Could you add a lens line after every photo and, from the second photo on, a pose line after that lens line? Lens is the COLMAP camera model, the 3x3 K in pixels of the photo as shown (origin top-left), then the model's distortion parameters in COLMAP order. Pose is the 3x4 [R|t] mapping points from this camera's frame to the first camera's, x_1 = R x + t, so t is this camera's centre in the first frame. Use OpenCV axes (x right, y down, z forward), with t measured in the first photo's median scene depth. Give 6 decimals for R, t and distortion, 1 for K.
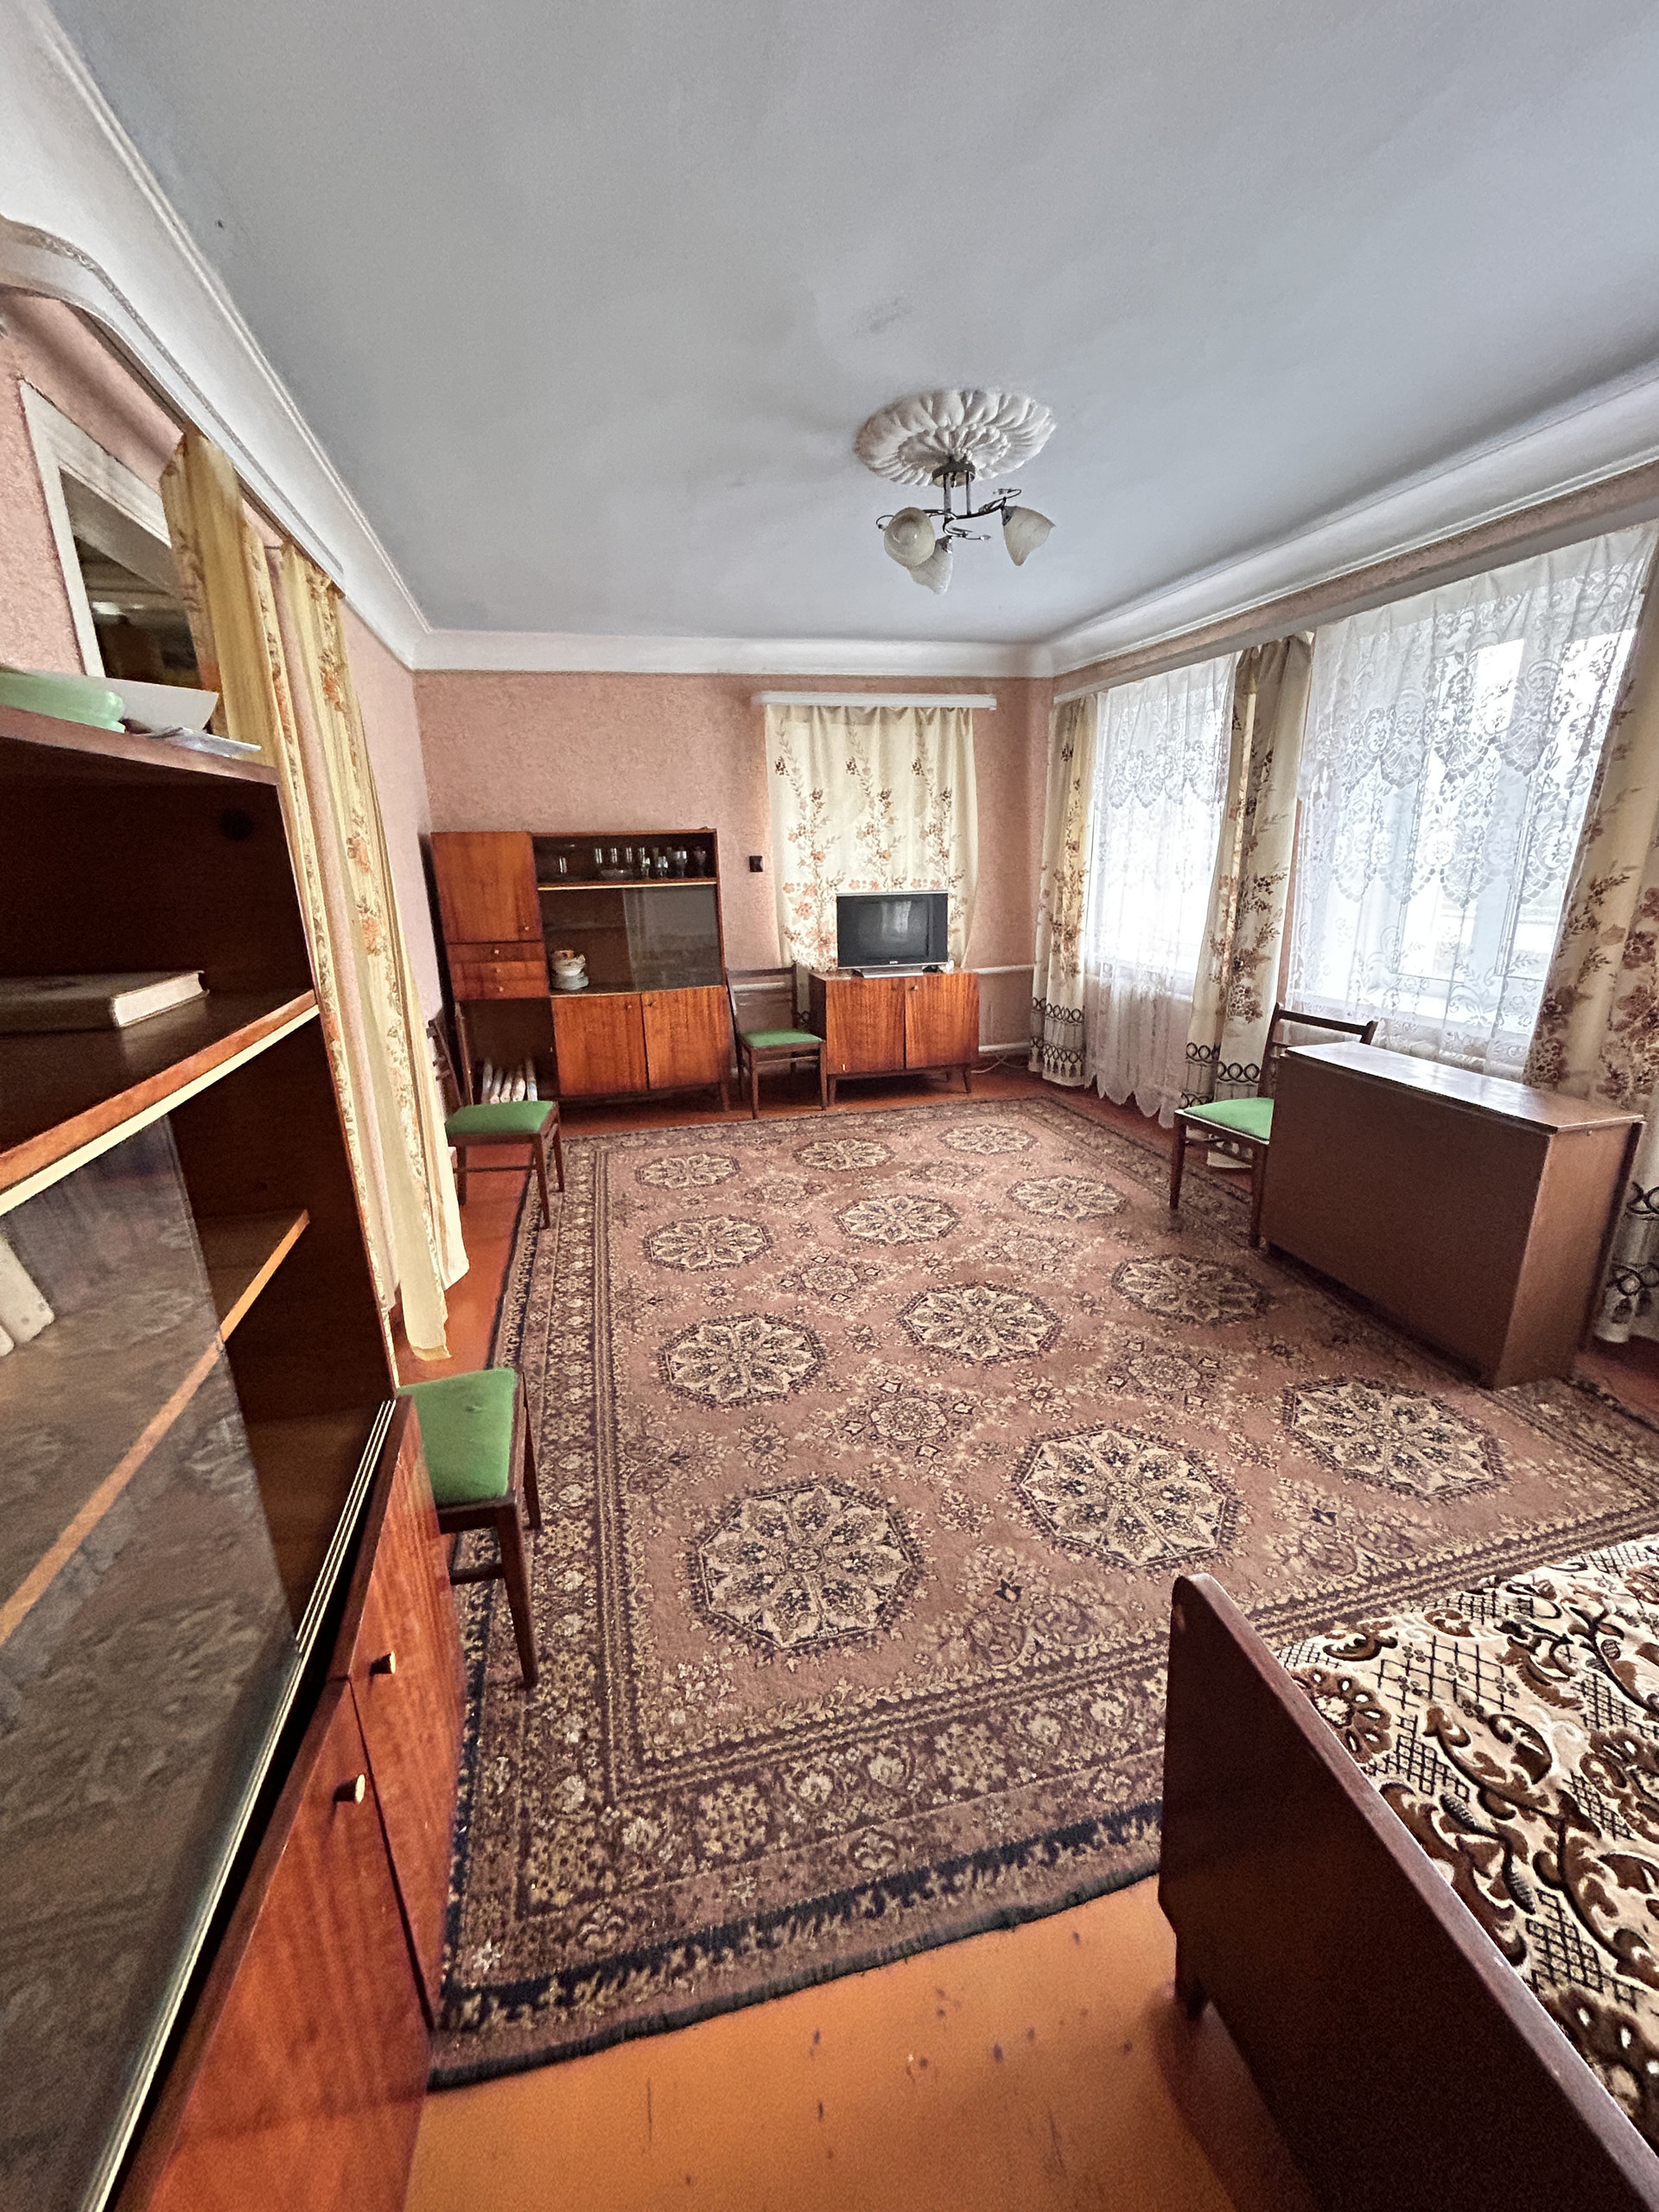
lens RADIAL K [[891.3, 0, 829.5], [0, 891.3, 1106.0], [0, 0, 1]] dist [-0.001264, -0.000401]
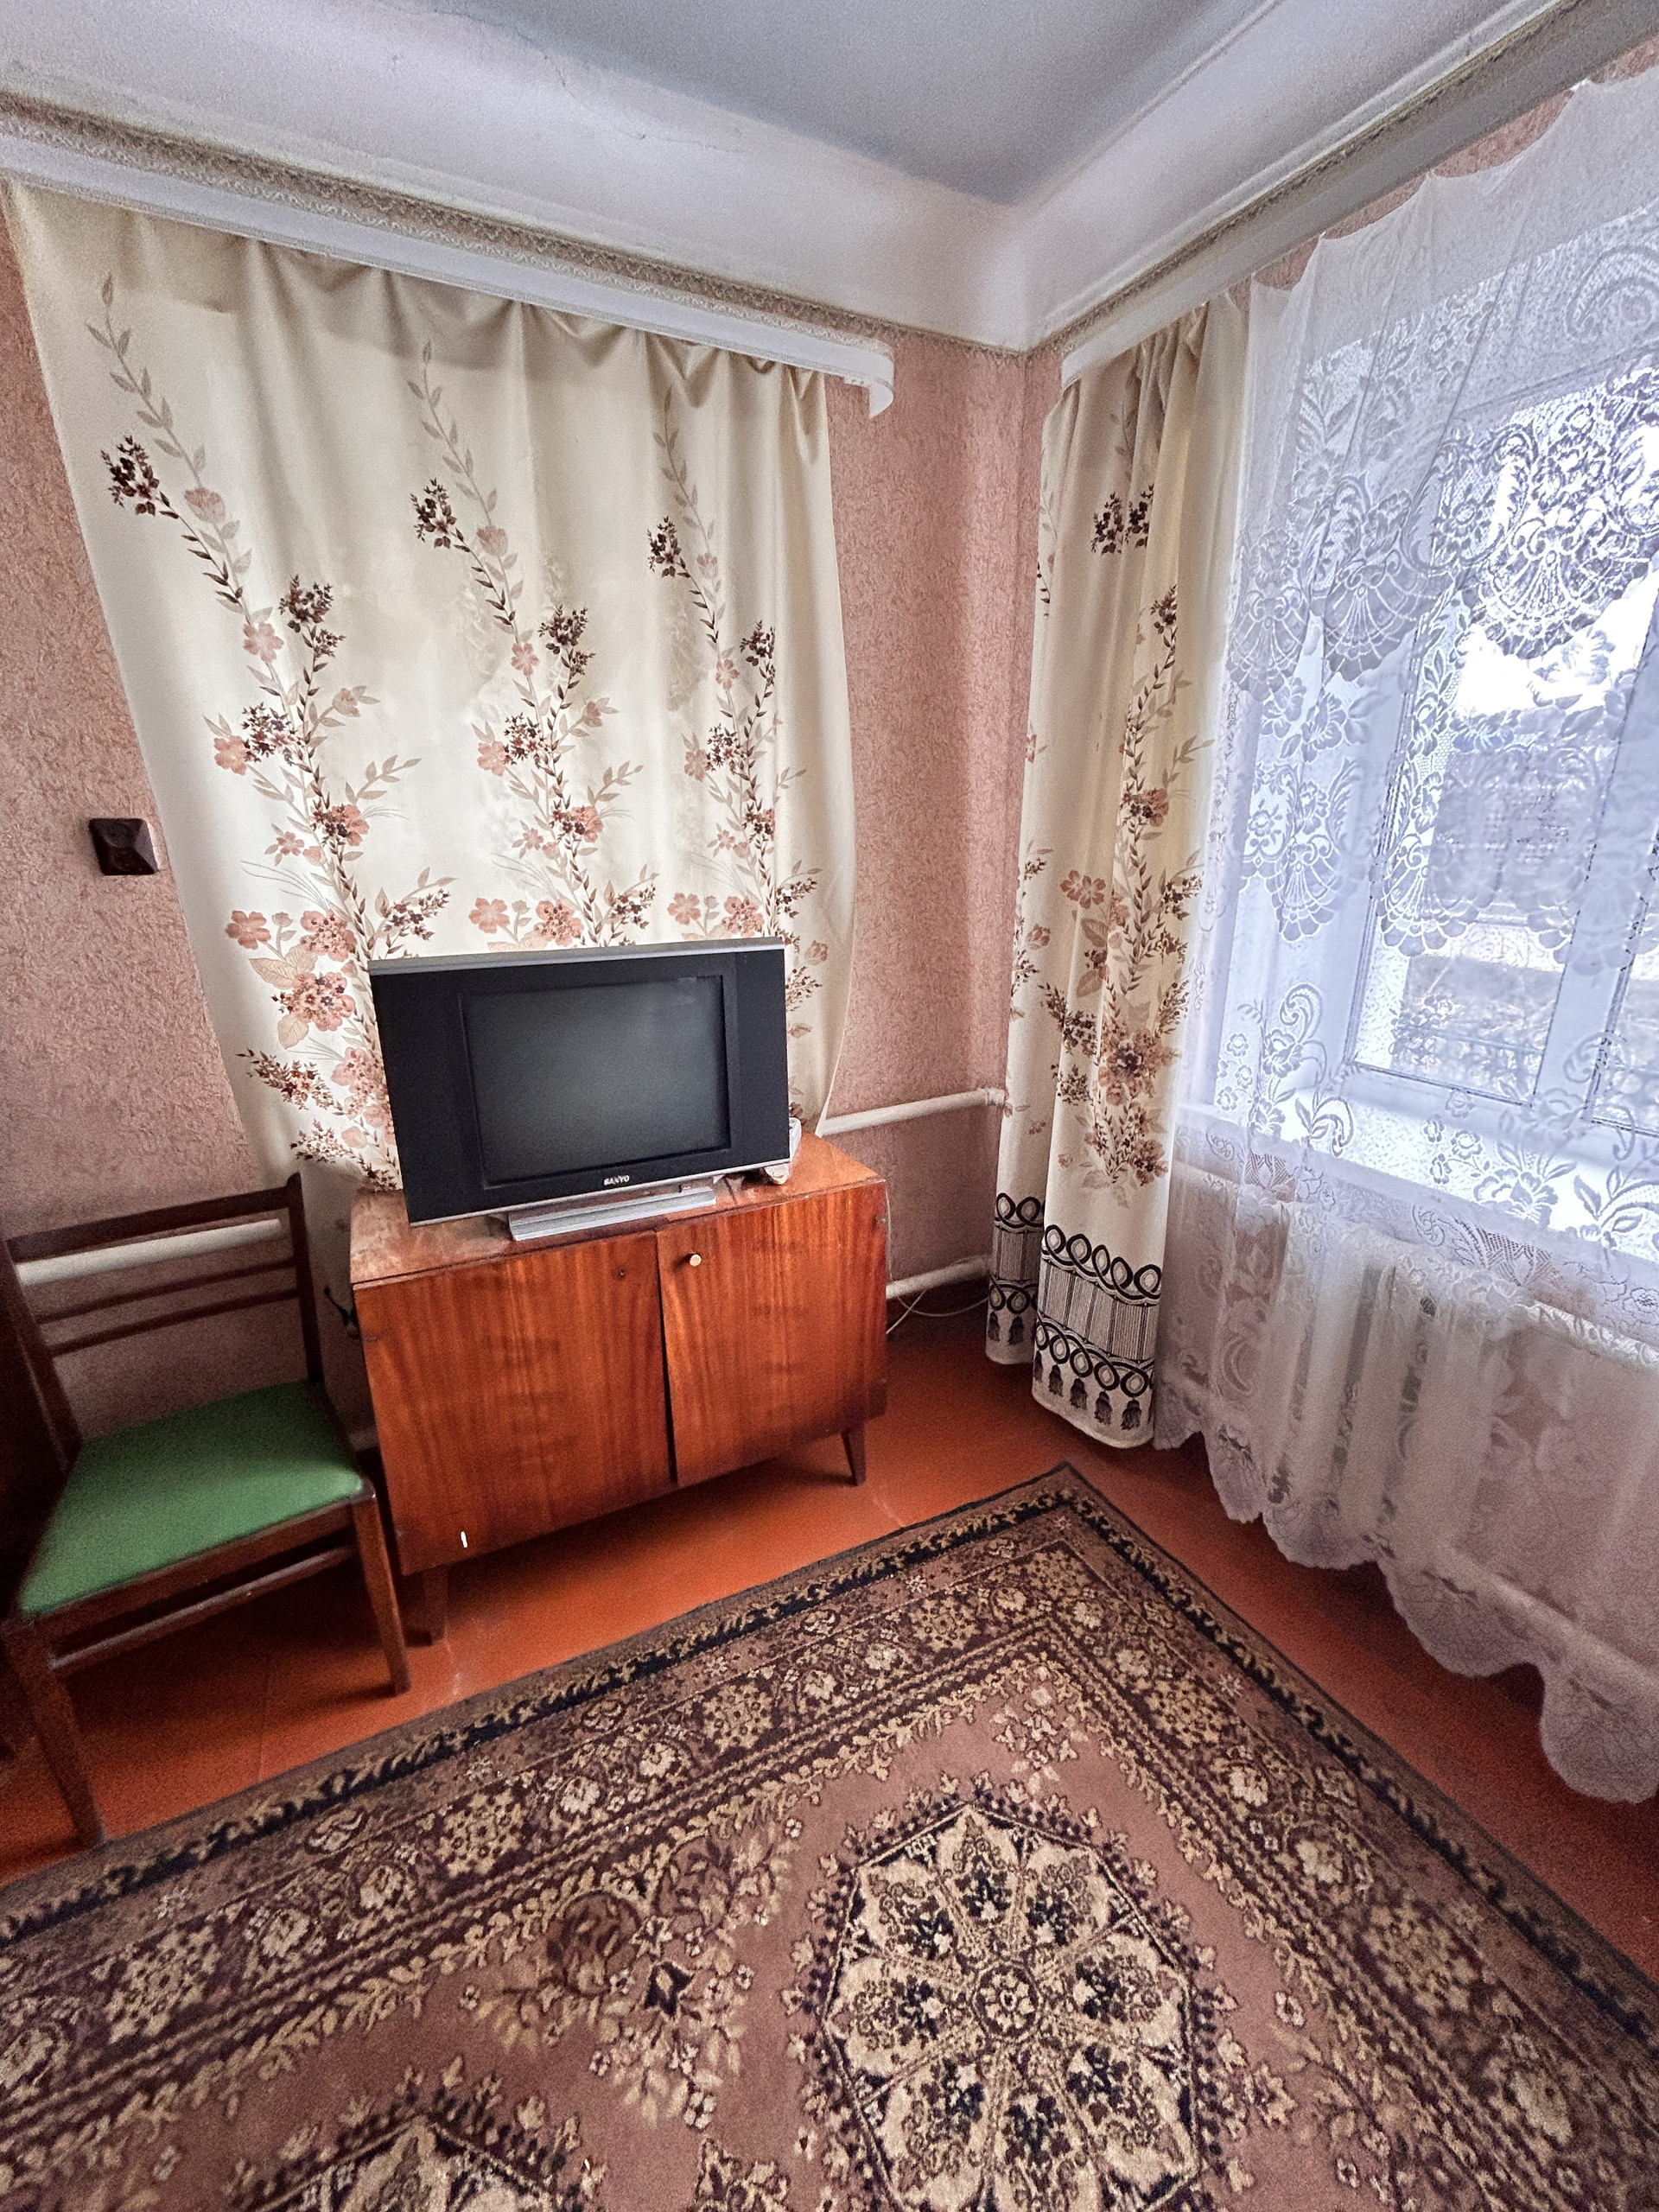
lens RADIAL K [[907.7, 0, 829.5], [0, 907.7, 1106.0], [0, 0, 1]] dist [-0.001339, -0.000232]
pose [[0.976146, -0.050542, 0.211151, 0.076718], [0.046066, 0.998598, 0.026066, -0.185425], [-0.212173, -0.015717, 0.977106, 0.664352]]
